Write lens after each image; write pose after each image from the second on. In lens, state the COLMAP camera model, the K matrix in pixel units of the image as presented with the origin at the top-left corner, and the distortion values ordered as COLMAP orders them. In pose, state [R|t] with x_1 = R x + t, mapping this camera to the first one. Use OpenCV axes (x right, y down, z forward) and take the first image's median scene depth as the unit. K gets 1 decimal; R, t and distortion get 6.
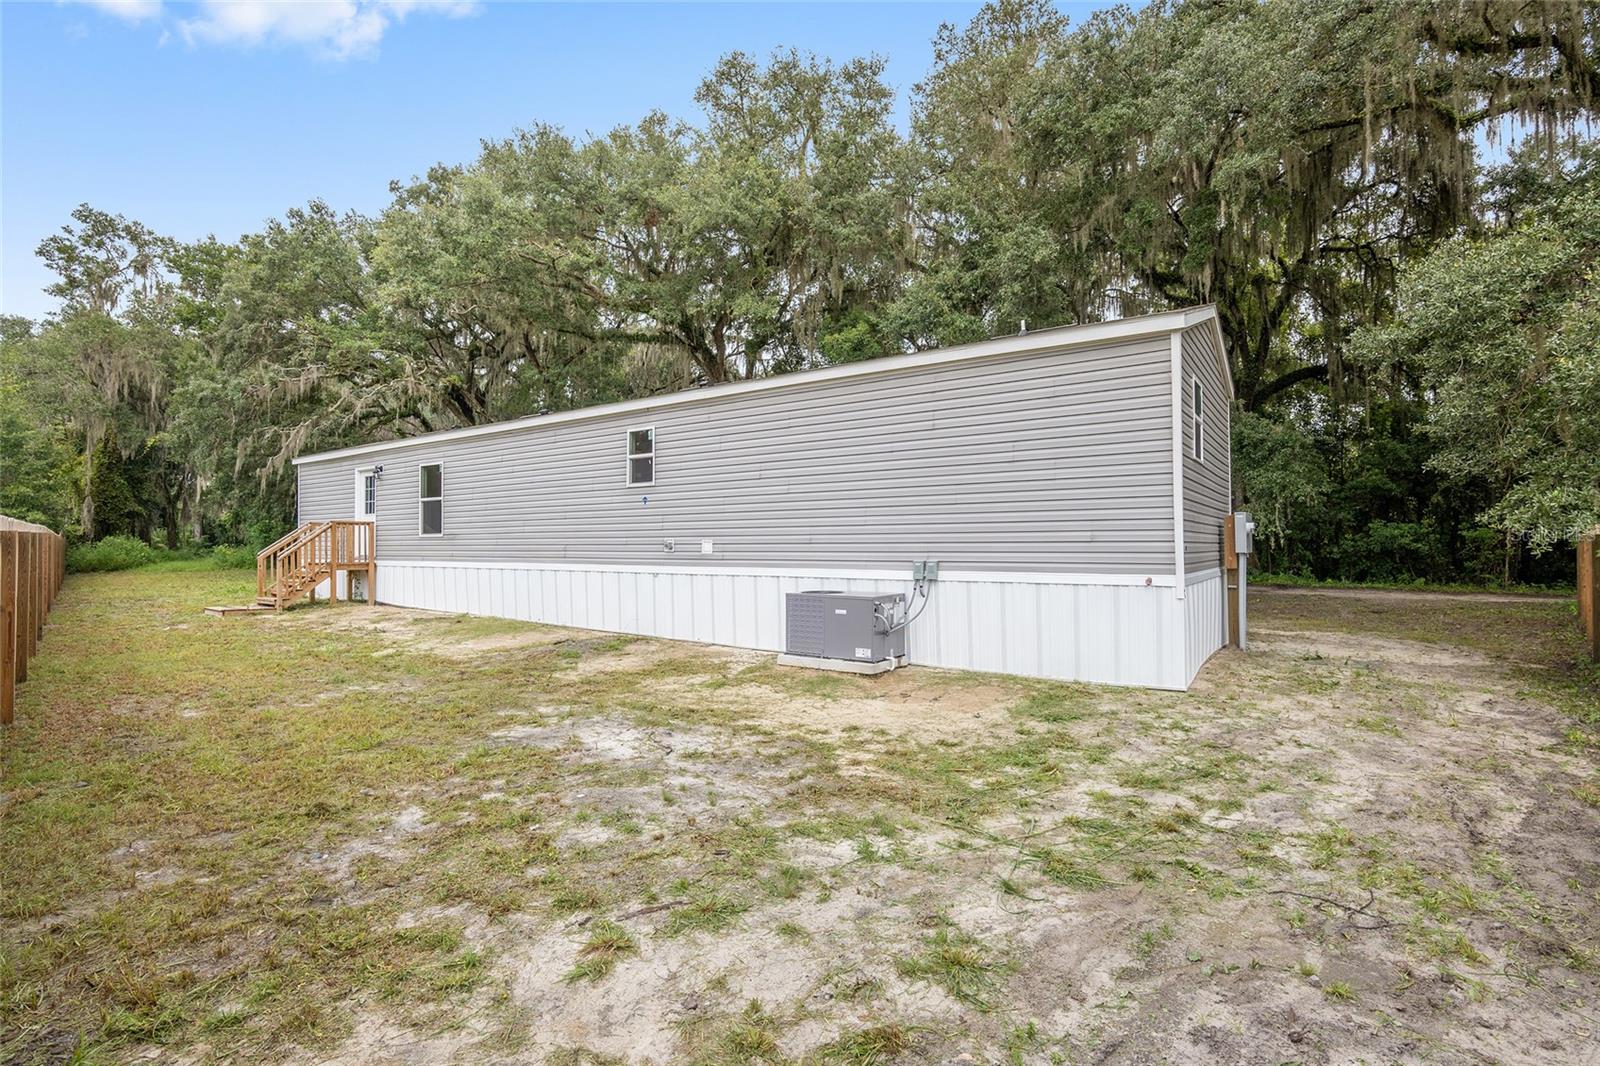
lens RADIAL K [[752.2, 0, 795.2], [0, 752.2, 535.6], [0, 0, 1]] dist [-0.023168, 0.005929]
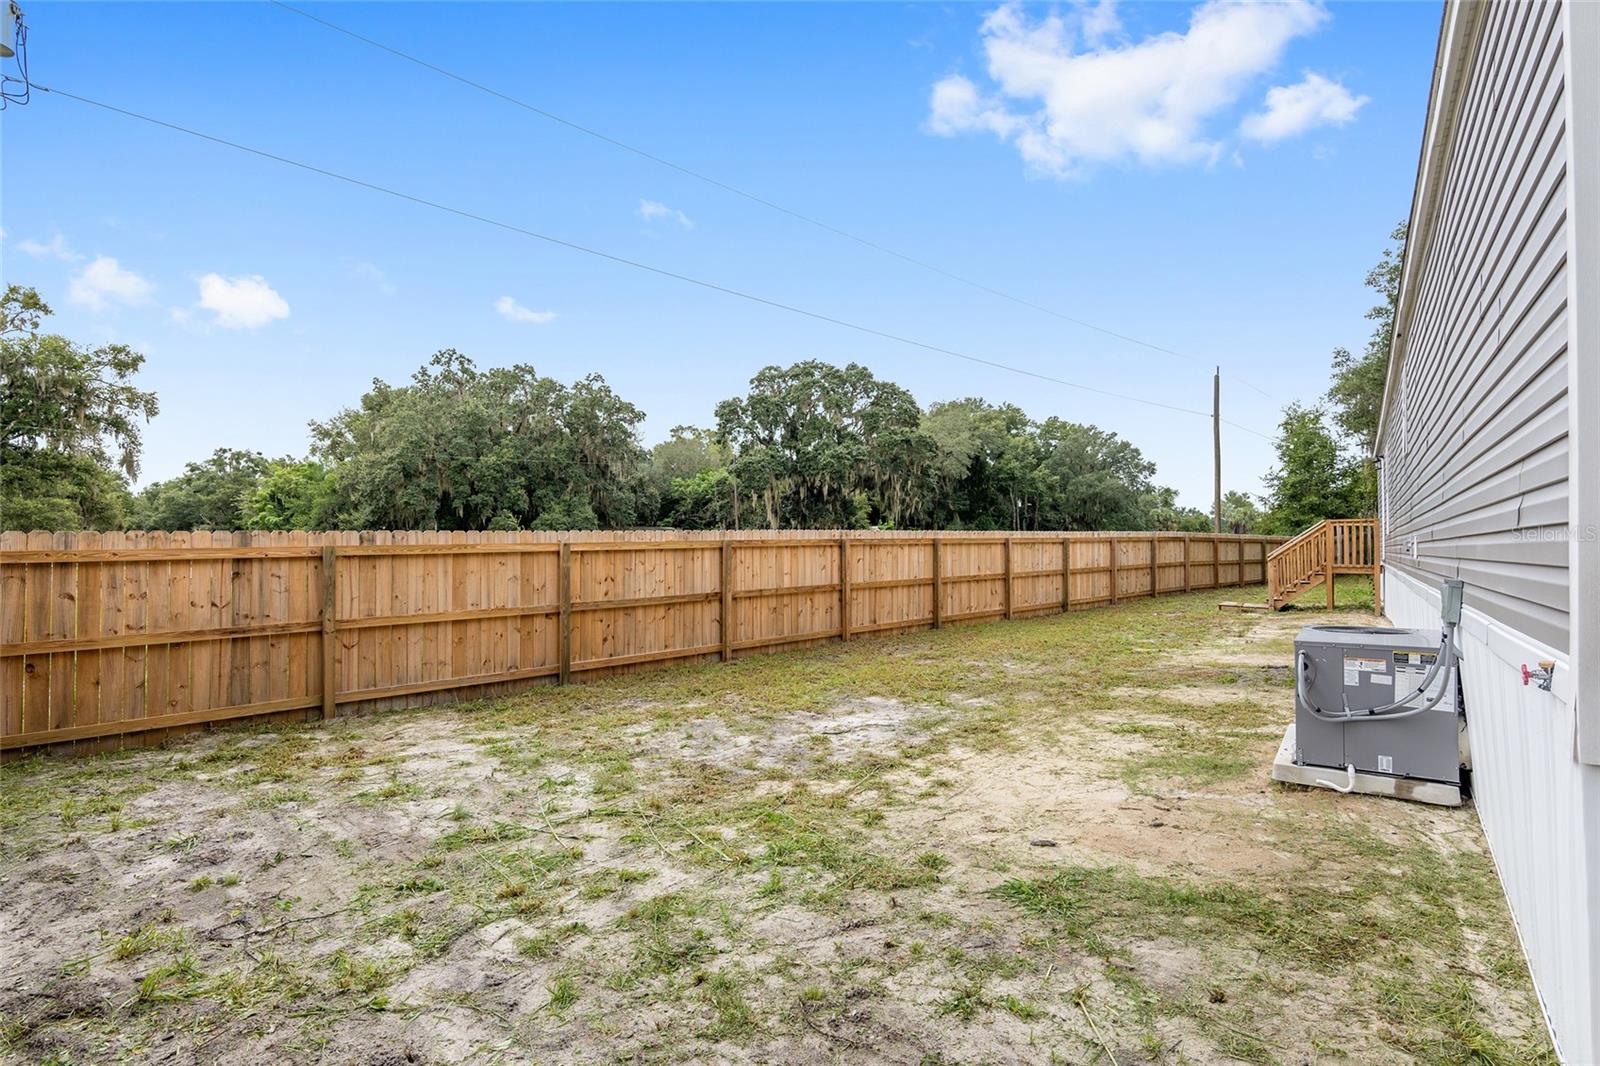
lens RADIAL K [[779.5, 0, 801.6], [0, 779.5, 540.1], [0, 0, 1]] dist [-0.004131, -0.001746]
pose [[0.000809, -0.008983, -0.999959, 0.172715], [0.015308, 0.999843, -0.008970, 0.002191], [0.999882, -0.015301, 0.000947, 0.168579]]
